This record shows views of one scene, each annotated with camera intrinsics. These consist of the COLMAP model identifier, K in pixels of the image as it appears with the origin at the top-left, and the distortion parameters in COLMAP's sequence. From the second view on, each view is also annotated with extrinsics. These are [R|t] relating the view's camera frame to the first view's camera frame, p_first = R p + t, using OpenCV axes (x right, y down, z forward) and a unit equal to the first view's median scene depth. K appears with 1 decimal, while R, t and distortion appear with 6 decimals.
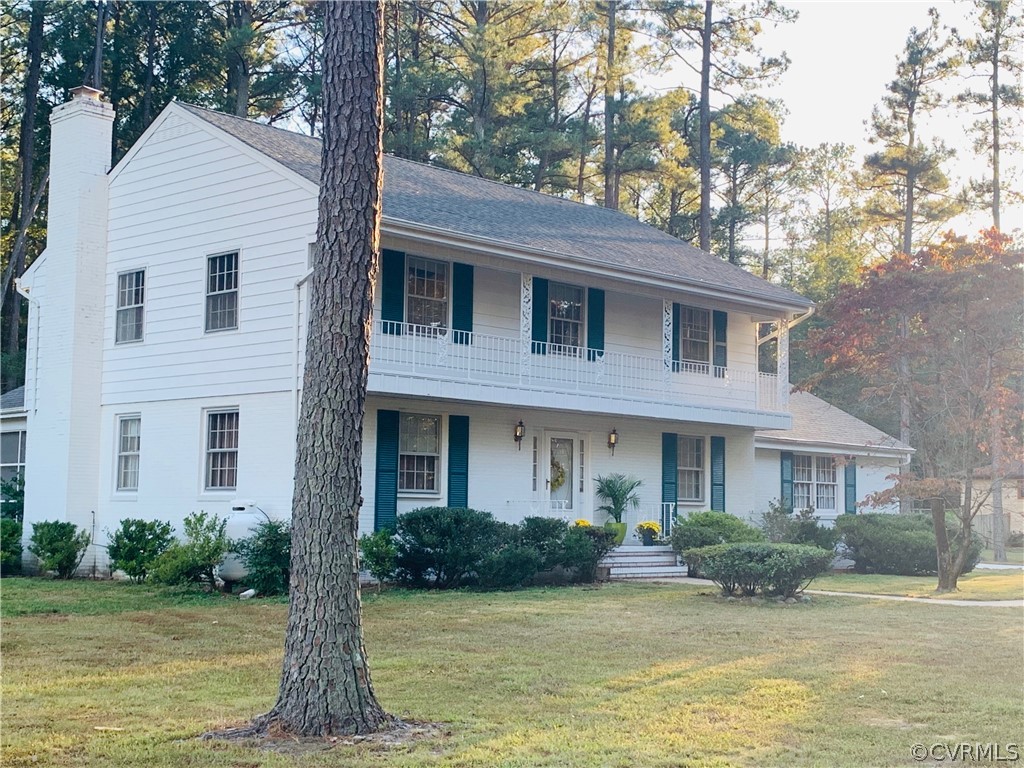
lens RADIAL K [[1487.5, 0, 511.7], [0, 1487.5, 381.7], [0, 0, 1]] dist [0.047359, 0.000000]
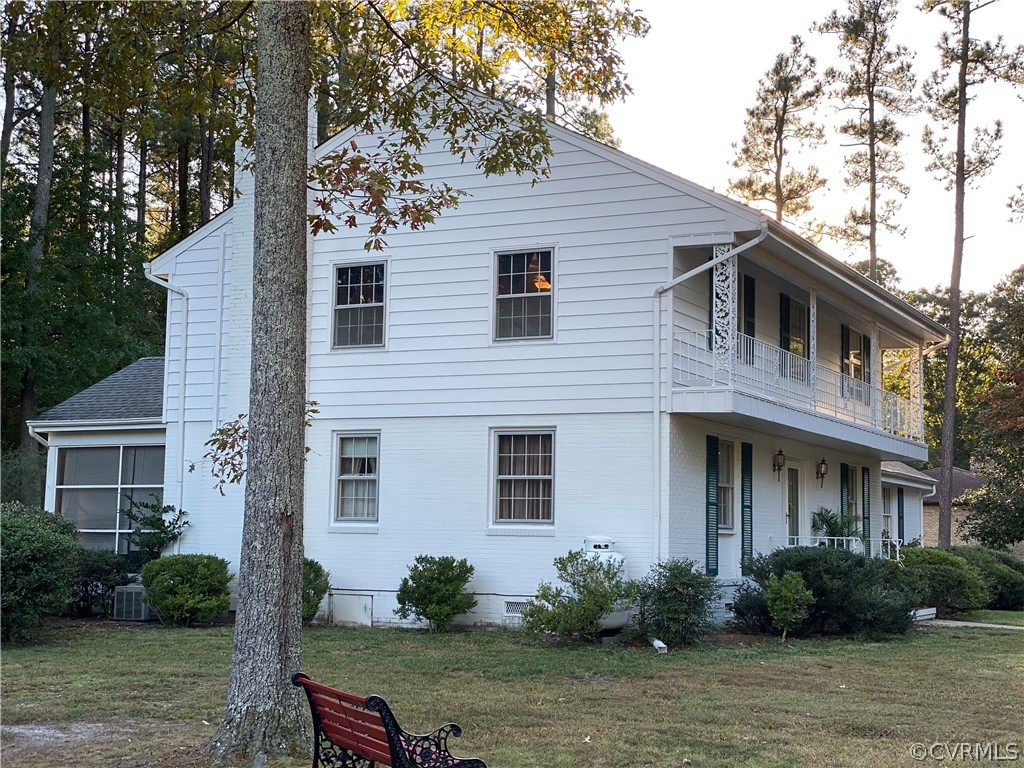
lens RADIAL K [[1532.0, 0, 512.2], [0, 1532.0, 389.3], [0, 0, 1]] dist [0.132791, 0.000000]
pose [[0.956672, 0.032456, 0.289354, -0.415543], [-0.031550, 0.999472, -0.007797, 0.001642], [-0.289455, -0.001670, 0.957190, 0.132640]]
